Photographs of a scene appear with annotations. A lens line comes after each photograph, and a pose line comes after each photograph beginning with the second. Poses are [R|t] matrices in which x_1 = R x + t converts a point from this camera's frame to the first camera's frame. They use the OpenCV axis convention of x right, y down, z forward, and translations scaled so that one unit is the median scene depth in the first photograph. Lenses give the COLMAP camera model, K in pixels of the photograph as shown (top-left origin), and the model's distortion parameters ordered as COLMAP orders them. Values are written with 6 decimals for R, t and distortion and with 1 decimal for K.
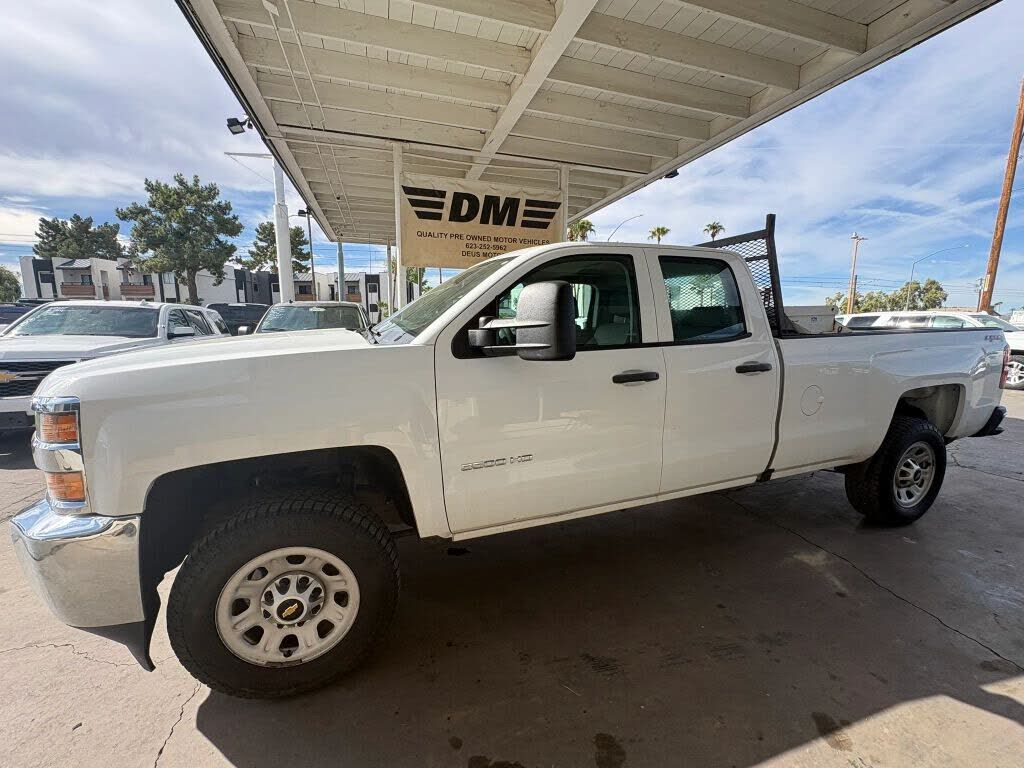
lens RADIAL K [[391.5, 0, 513.9], [0, 391.5, 391.3], [0, 0, 1]] dist [-0.003643, 0.000699]
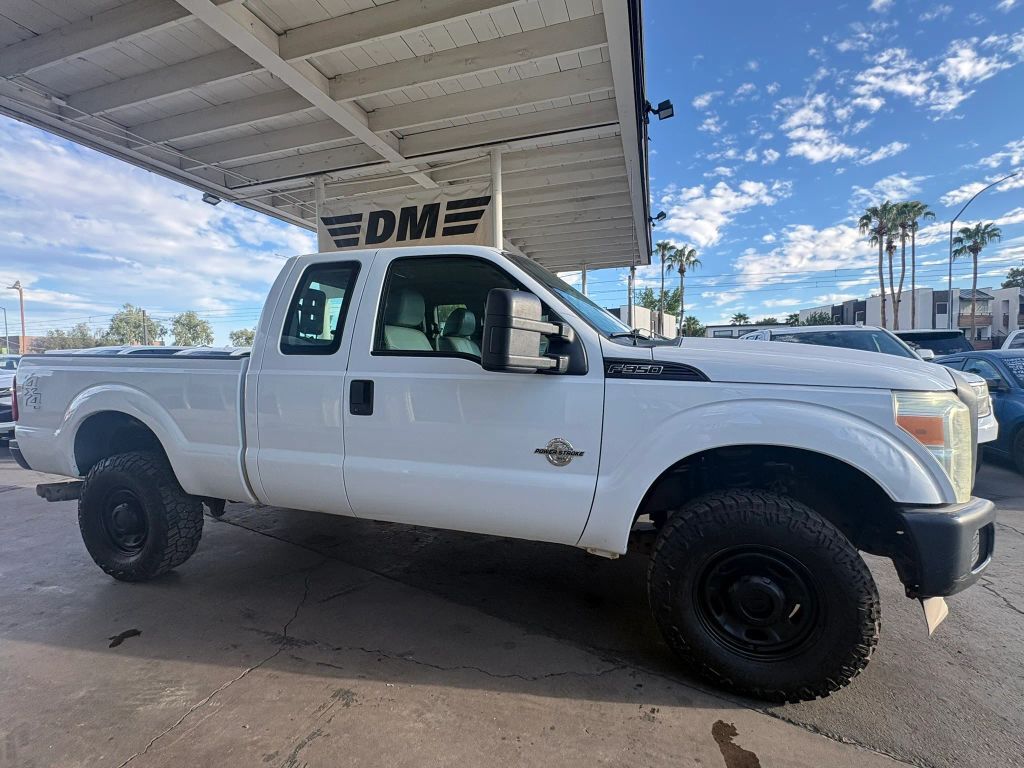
lens RADIAL K [[457.8, 0, 507.9], [0, 457.8, 374.3], [0, 0, 1]] dist [-0.001772, -0.001236]
pose [[0.832851, -0.010285, -0.553402, 0.633797], [-0.069168, 0.990056, -0.122496, -0.043349], [0.549159, 0.140298, 0.823857, 0.356753]]
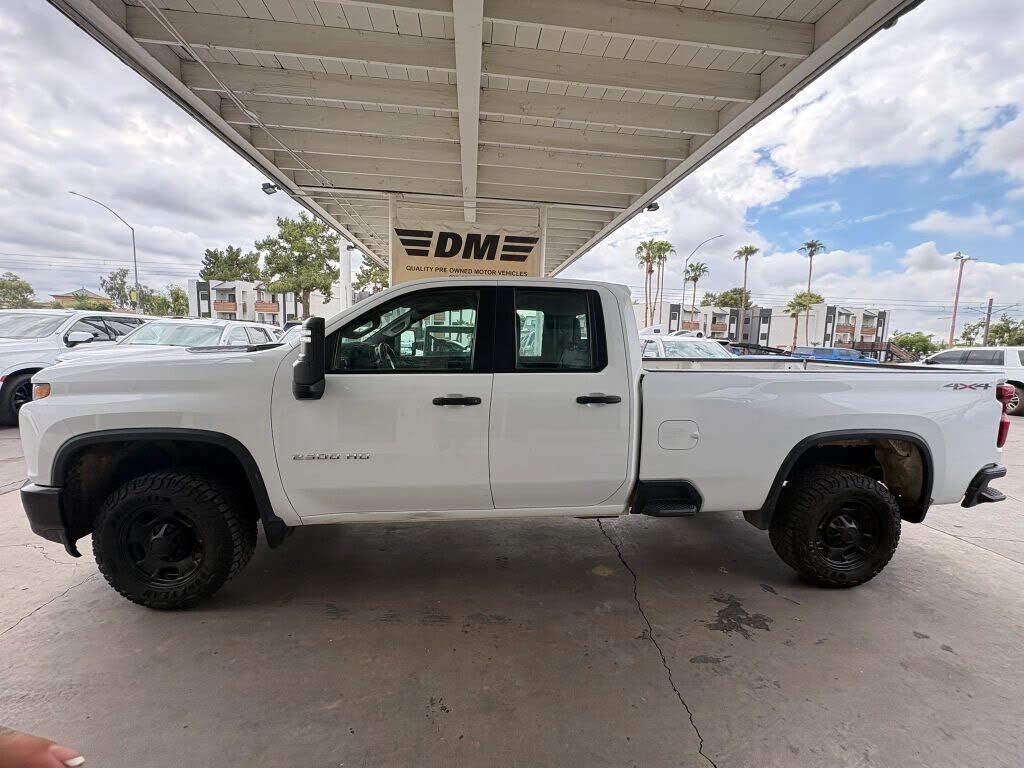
lens RADIAL K [[391.5, 0, 511.8], [0, 391.5, 382.8], [0, 0, 1]] dist [-0.003643, 0.000699]
pose [[0.979265, 0.047795, -0.196863, 0.283854], [-0.061242, 0.996146, -0.062796, -0.010777], [0.193103, 0.073551, 0.978418, -0.043673]]
